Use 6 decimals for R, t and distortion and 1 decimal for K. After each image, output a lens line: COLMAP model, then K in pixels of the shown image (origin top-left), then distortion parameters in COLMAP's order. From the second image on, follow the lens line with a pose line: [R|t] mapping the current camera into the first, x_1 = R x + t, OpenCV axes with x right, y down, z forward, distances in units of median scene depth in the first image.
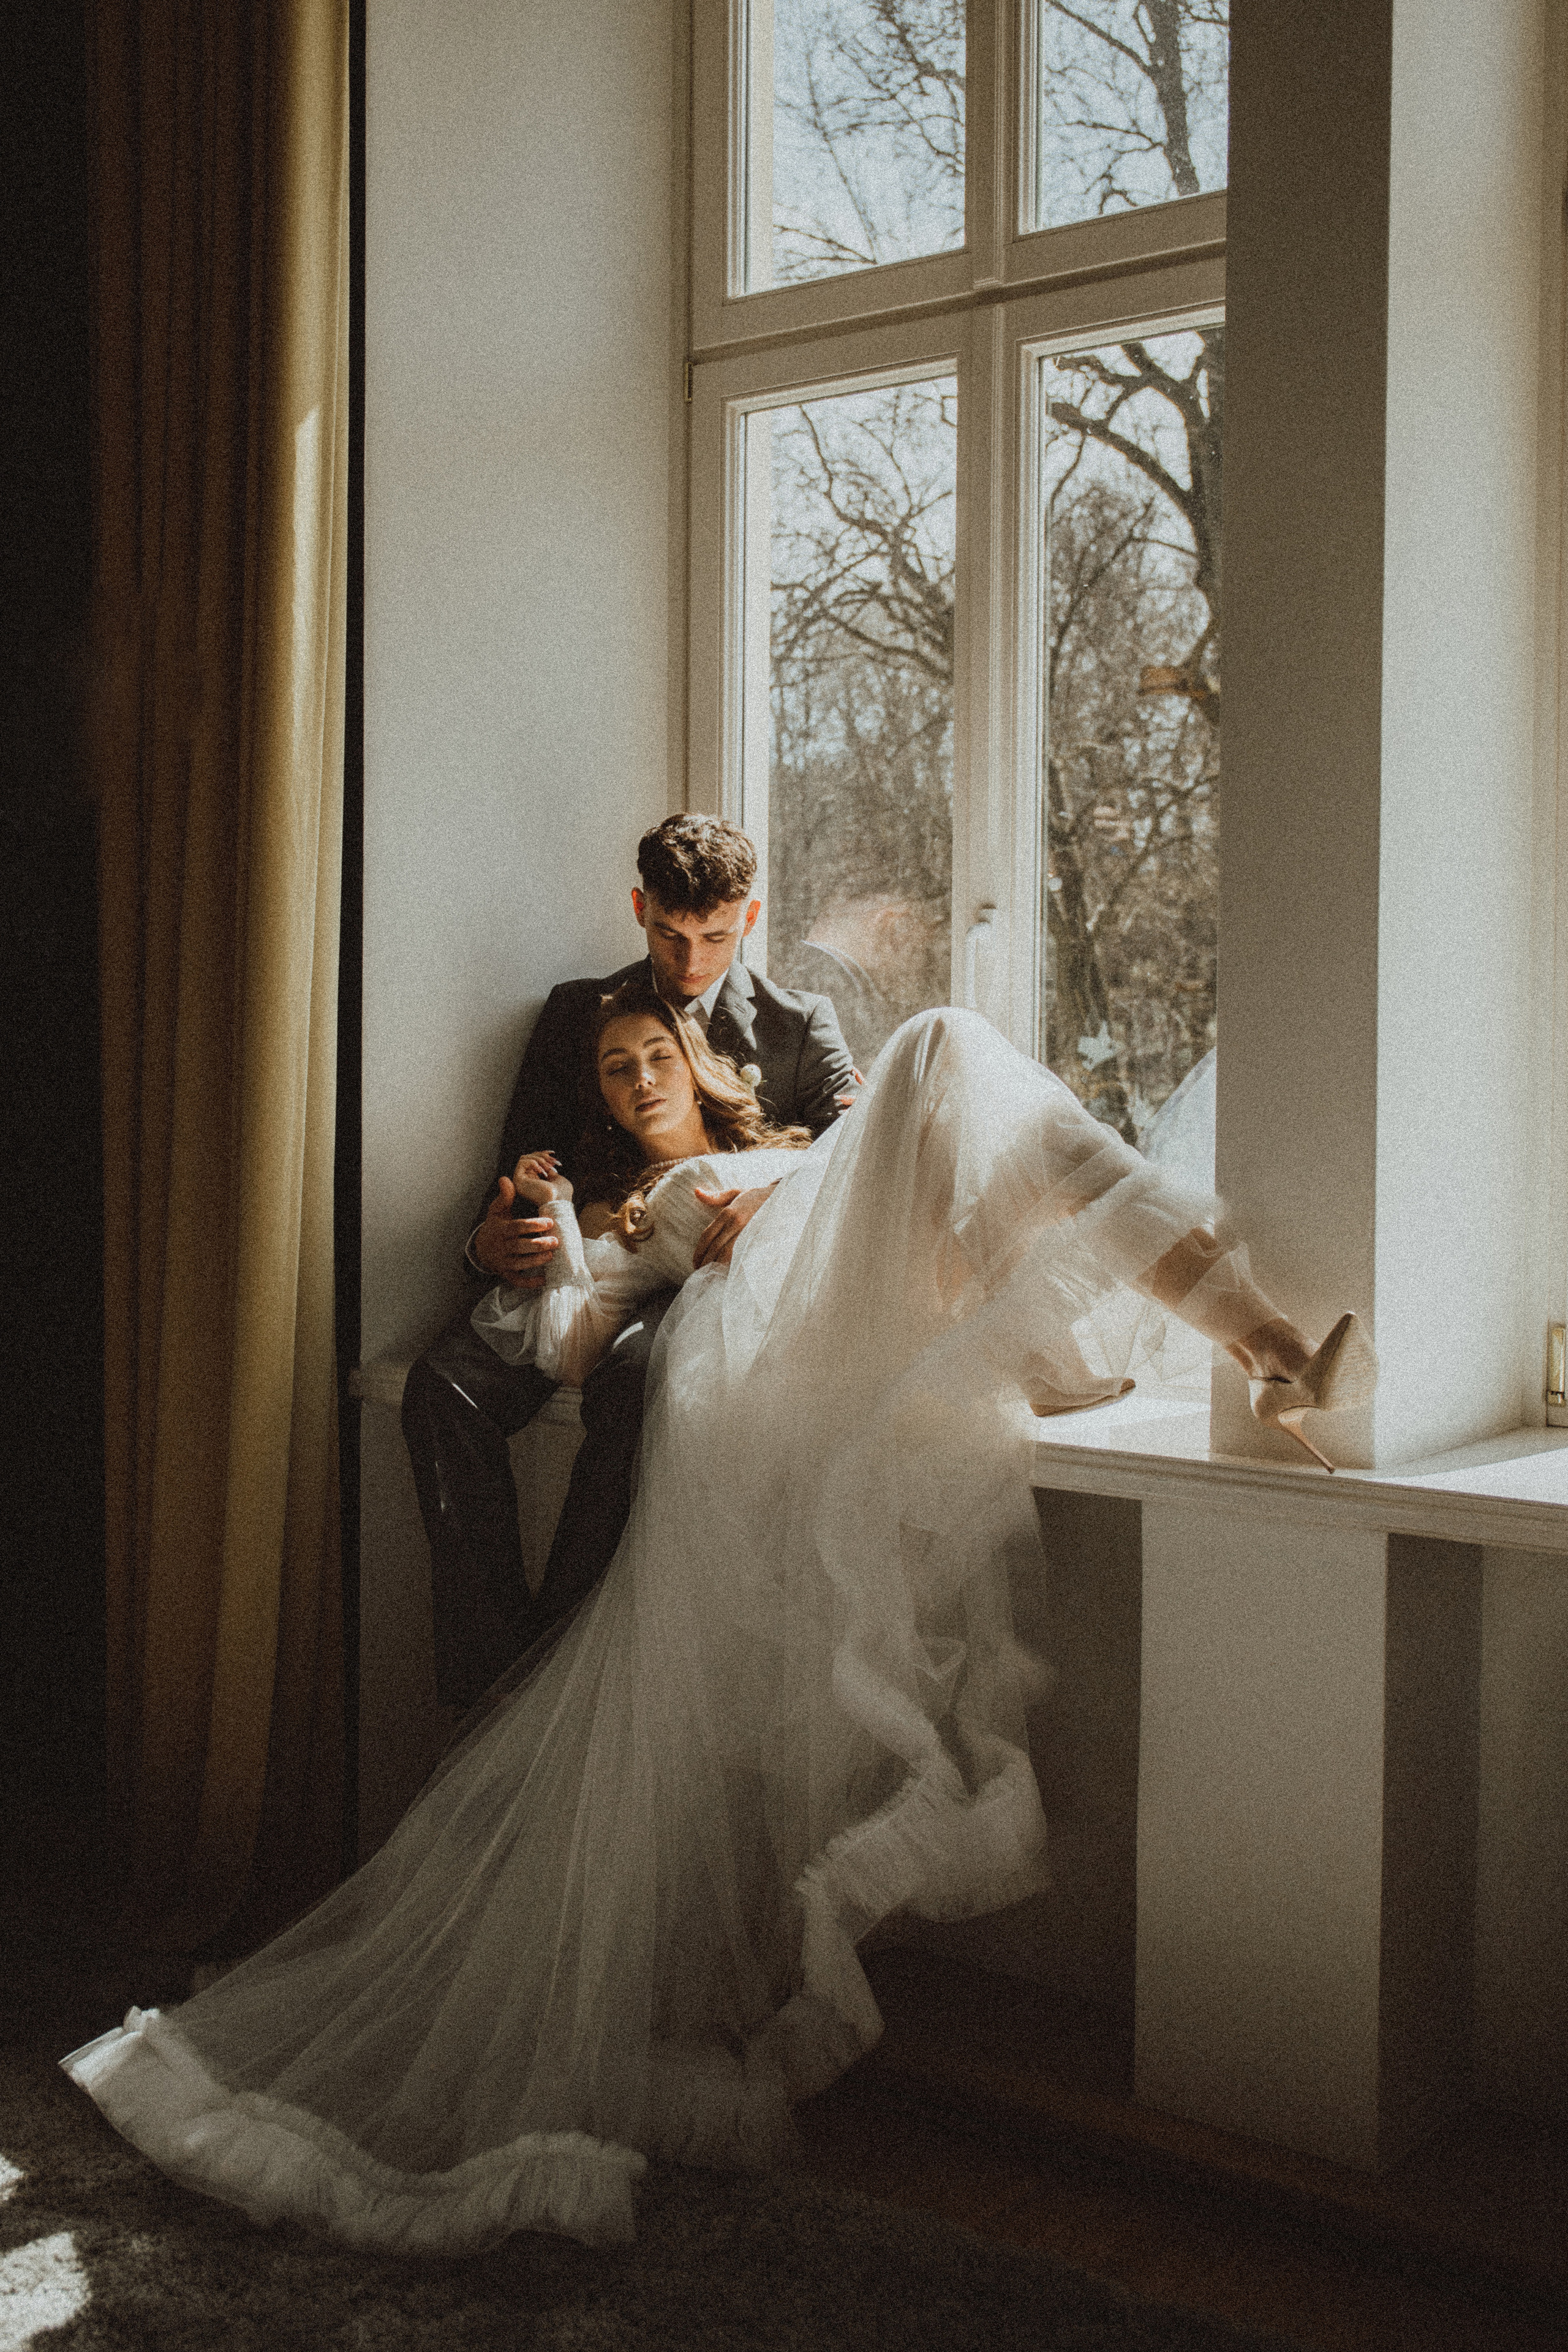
lens RADIAL K [[2531.7, 0, 787.9], [0, 2531.7, 1177.8], [0, 0, 1]] dist [0.013370, 0.000000]
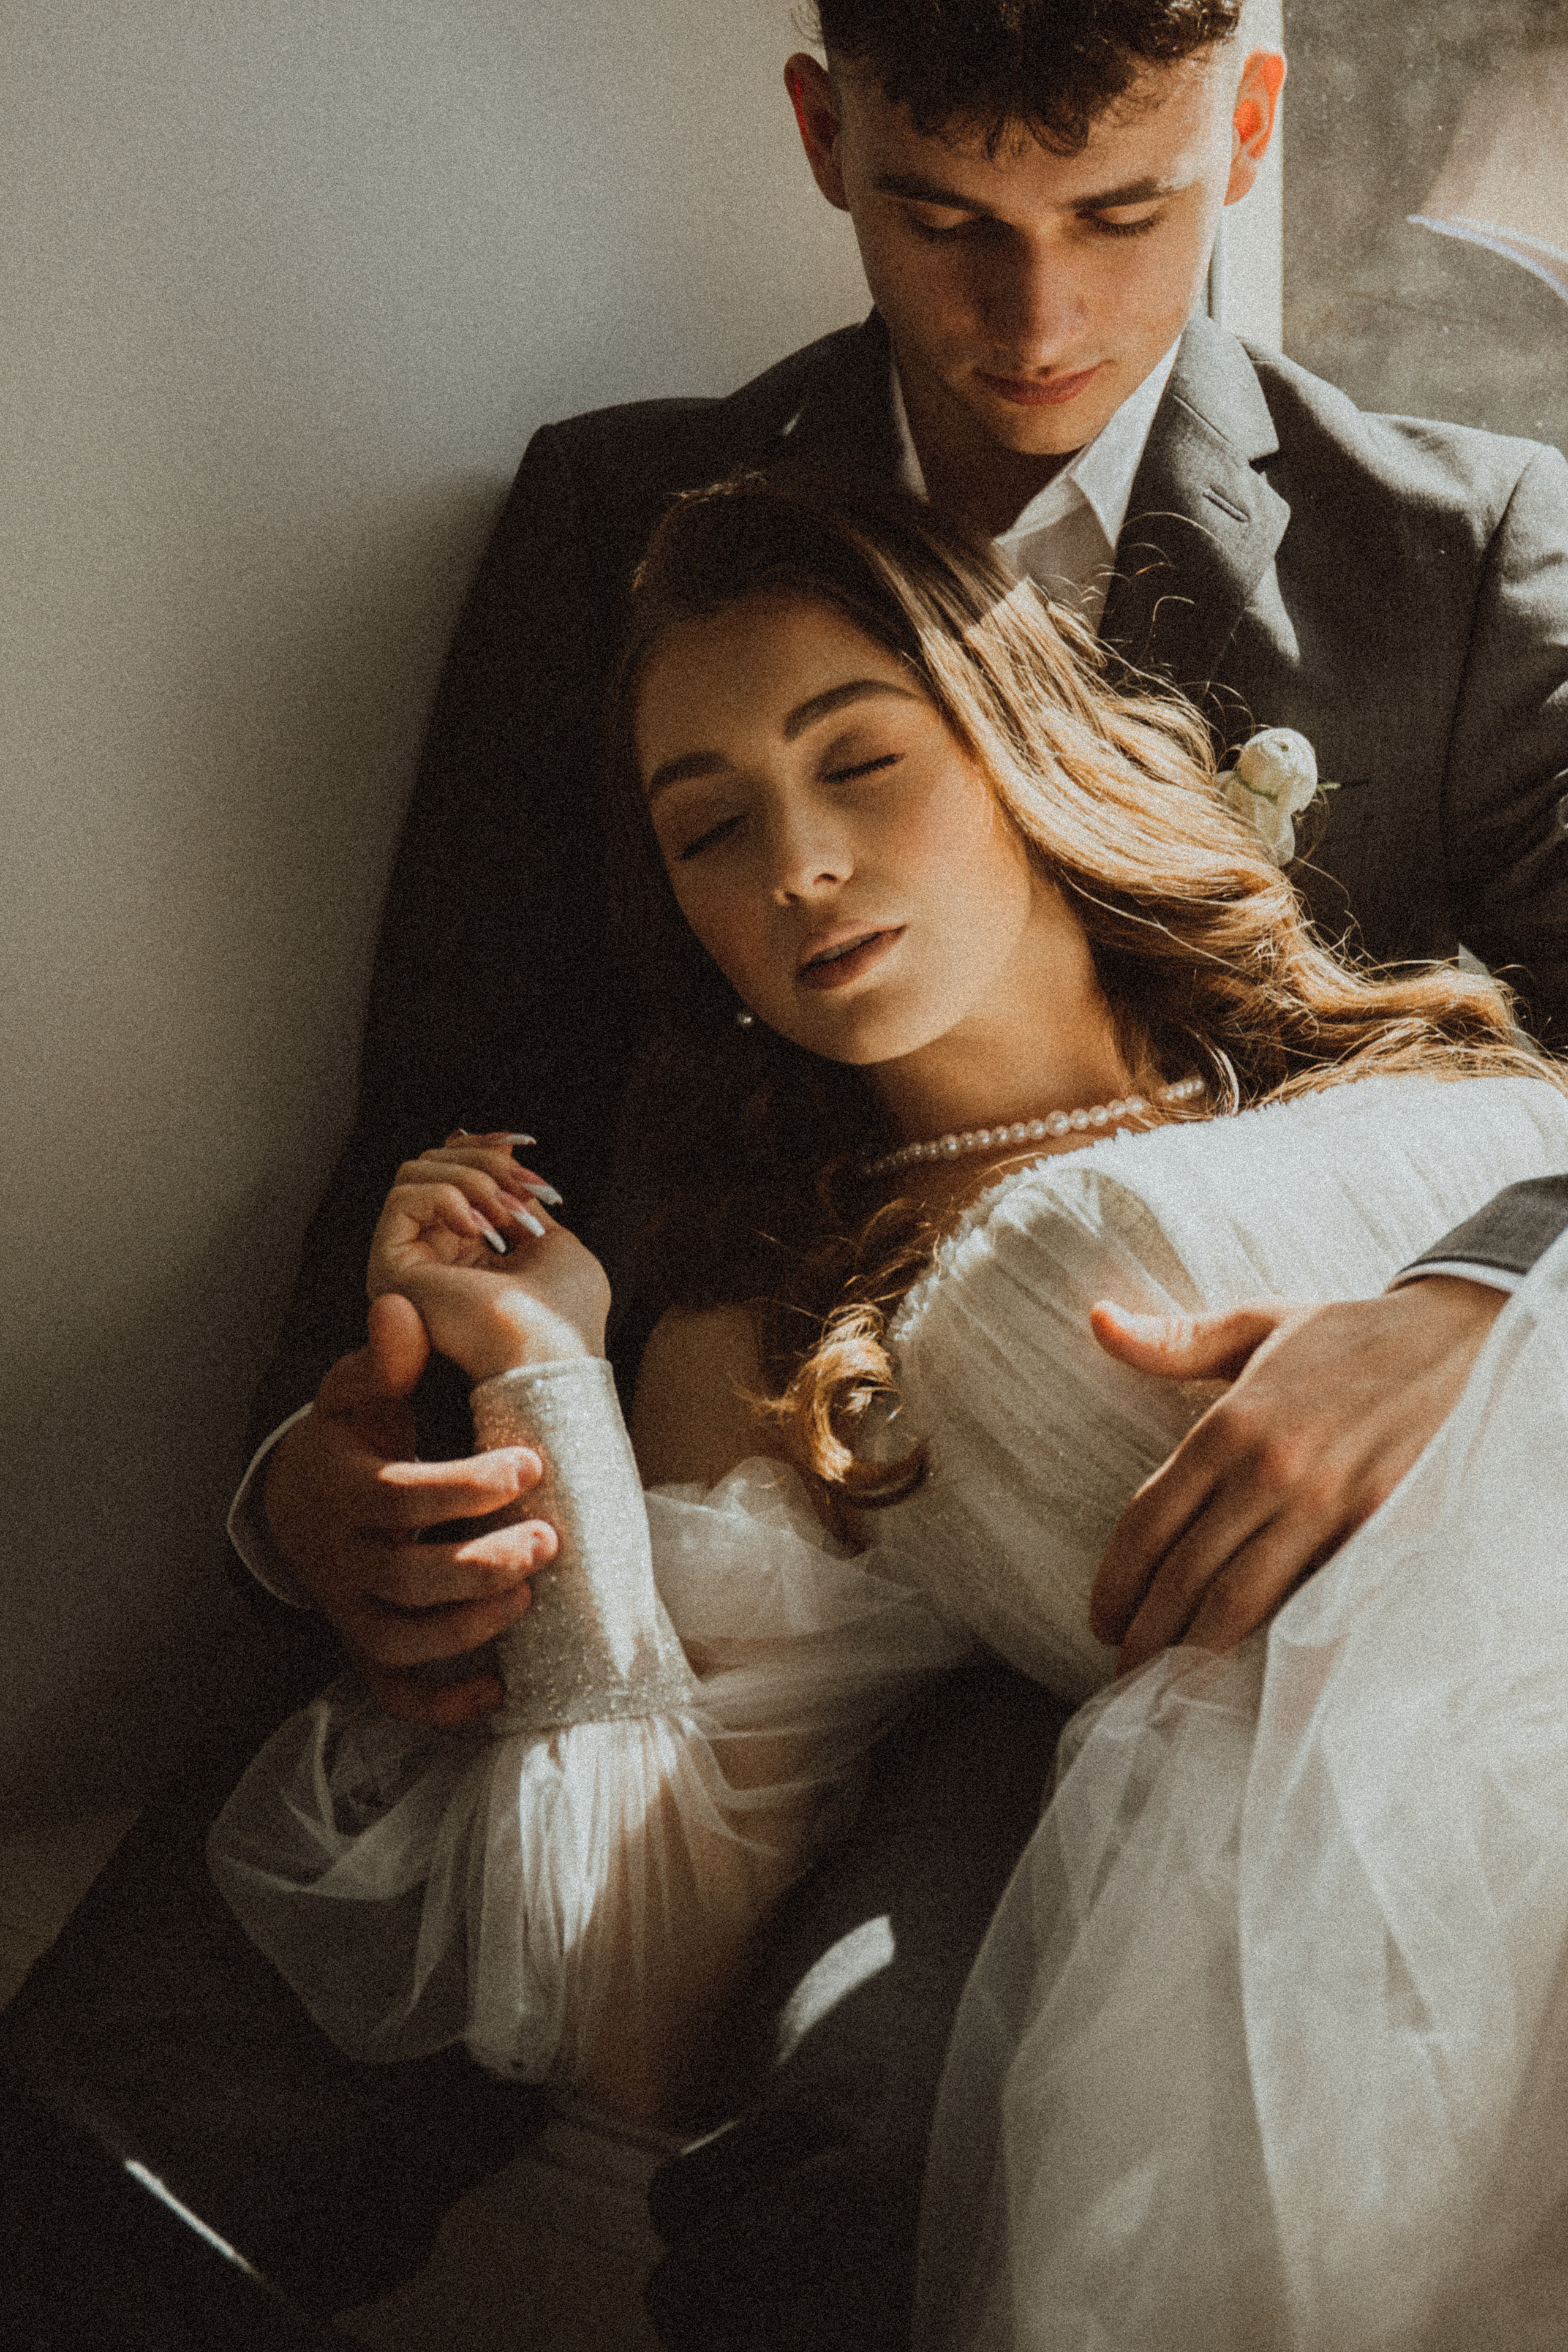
lens RADIAL K [[4245.6, 0, 773.1], [0, 4245.6, 1172.5], [0, 0, 1]] dist [0.305808, 0.000000]
pose [[0.996766, -0.014711, -0.079000, -0.034150], [0.026924, 0.987417, 0.155828, -0.074119], [0.075713, -0.157451, 0.984620, 0.581731]]
